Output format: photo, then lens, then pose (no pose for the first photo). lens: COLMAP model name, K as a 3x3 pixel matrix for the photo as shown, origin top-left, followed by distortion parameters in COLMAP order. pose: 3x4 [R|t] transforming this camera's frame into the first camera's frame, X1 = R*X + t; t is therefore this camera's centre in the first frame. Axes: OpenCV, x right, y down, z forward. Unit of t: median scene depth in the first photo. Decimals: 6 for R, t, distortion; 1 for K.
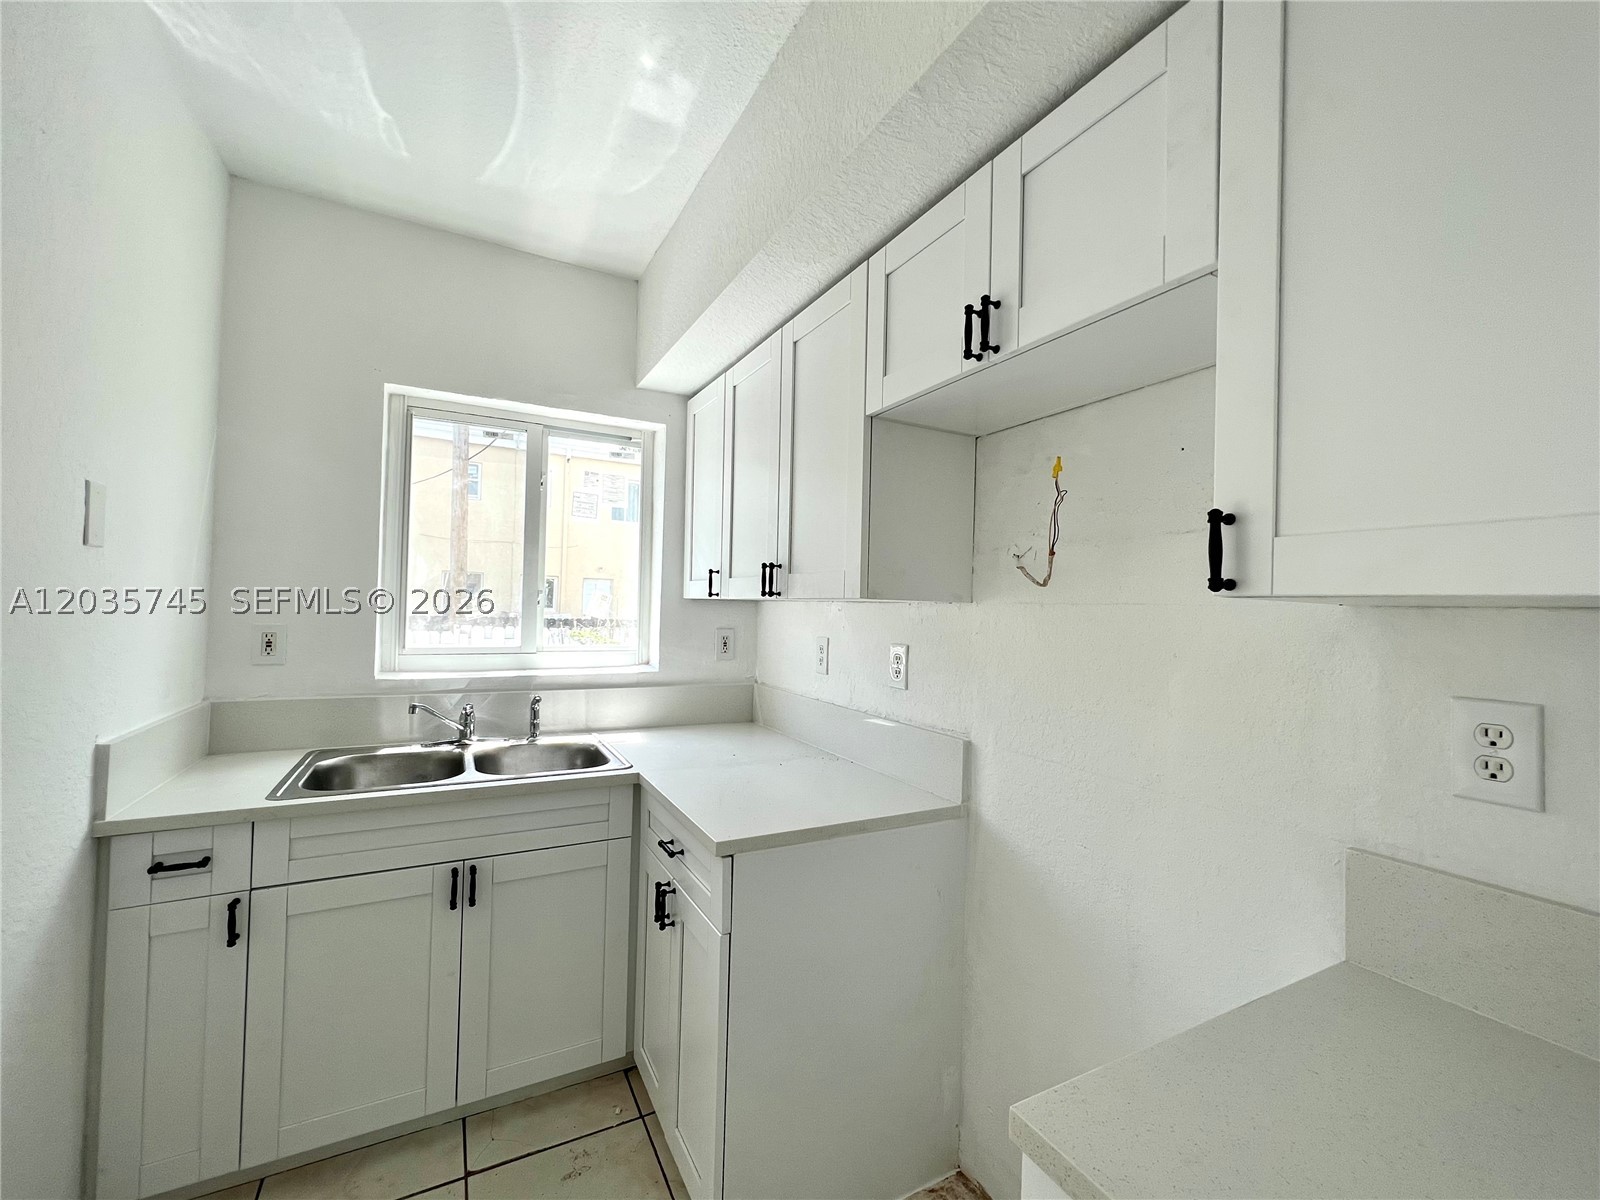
lens RADIAL K [[644.4, 0, 796.9], [0, 644.4, 595.9], [0, 0, 1]] dist [0.000149, 0.000355]
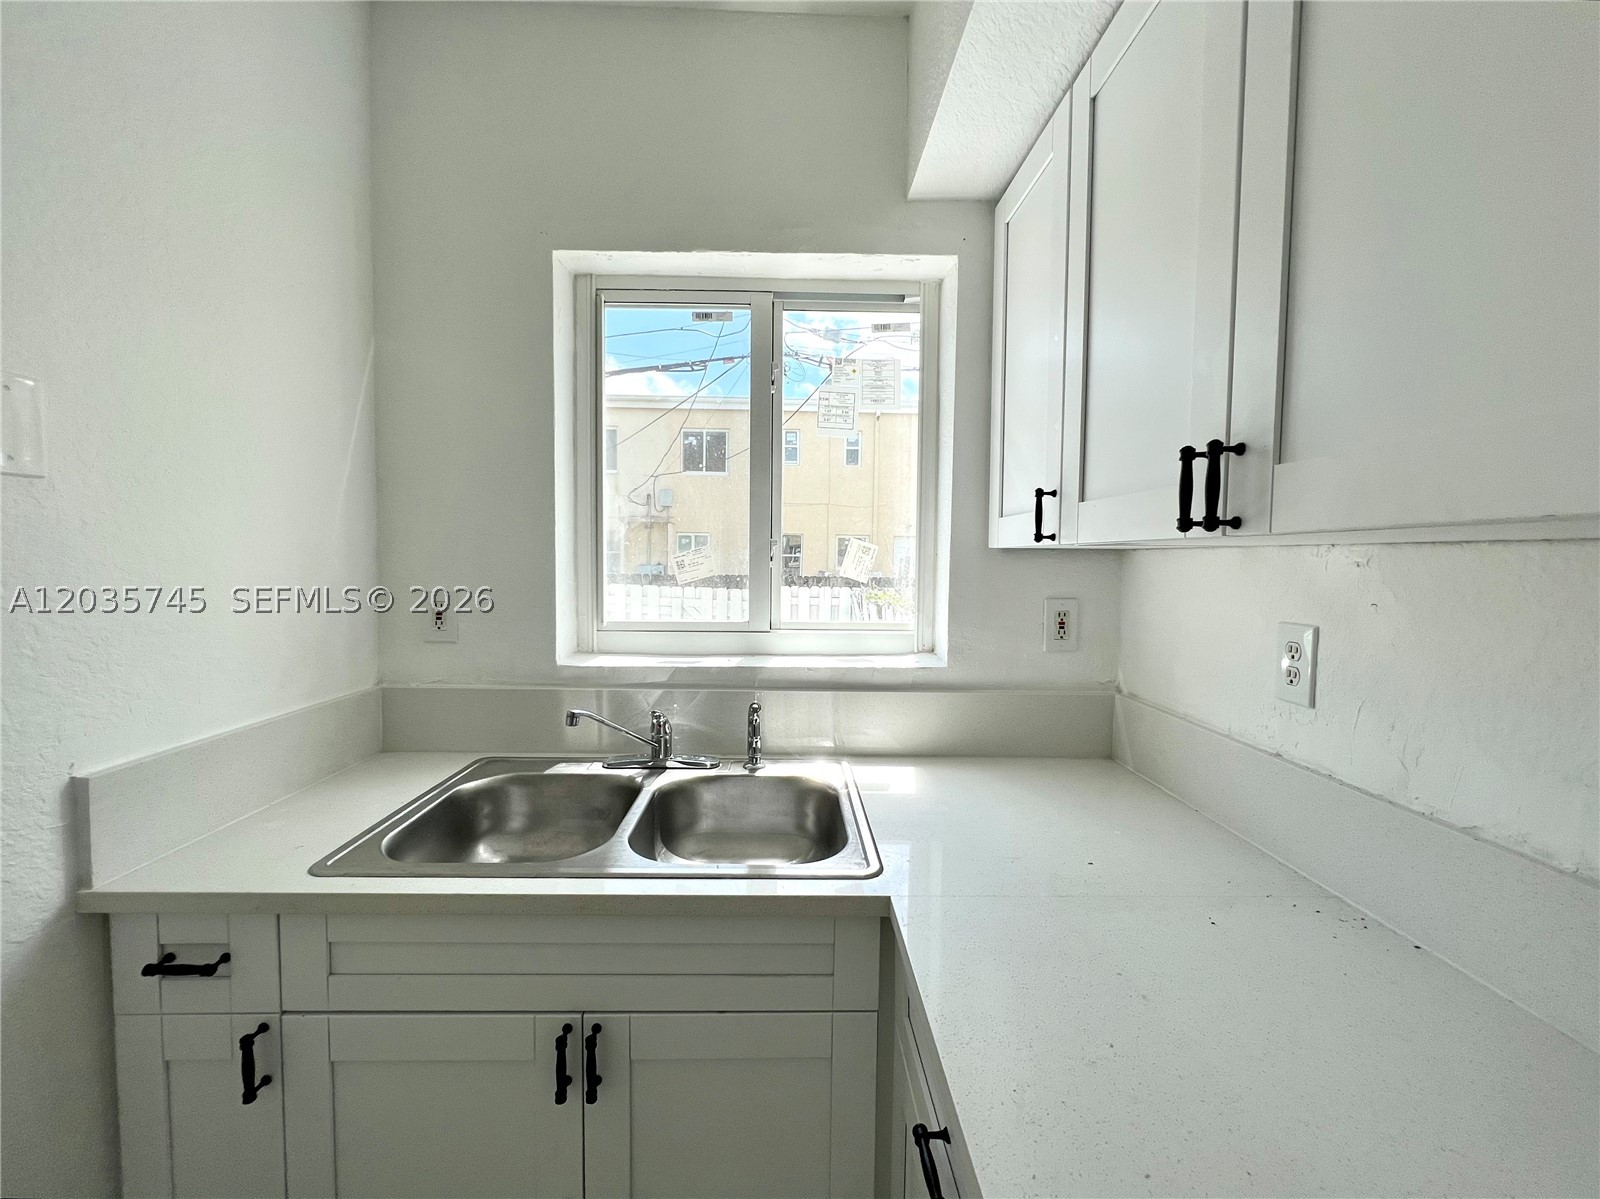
lens RADIAL K [[644.4, 0, 796.9], [0, 644.4, 595.4], [0, 0, 1]] dist [0.000149, 0.000355]
pose [[0.889587, 0.010701, -0.456640, -0.069480], [0.018434, 0.998070, 0.059302, 0.010224], [0.456393, -0.061172, 0.887673, 0.442514]]
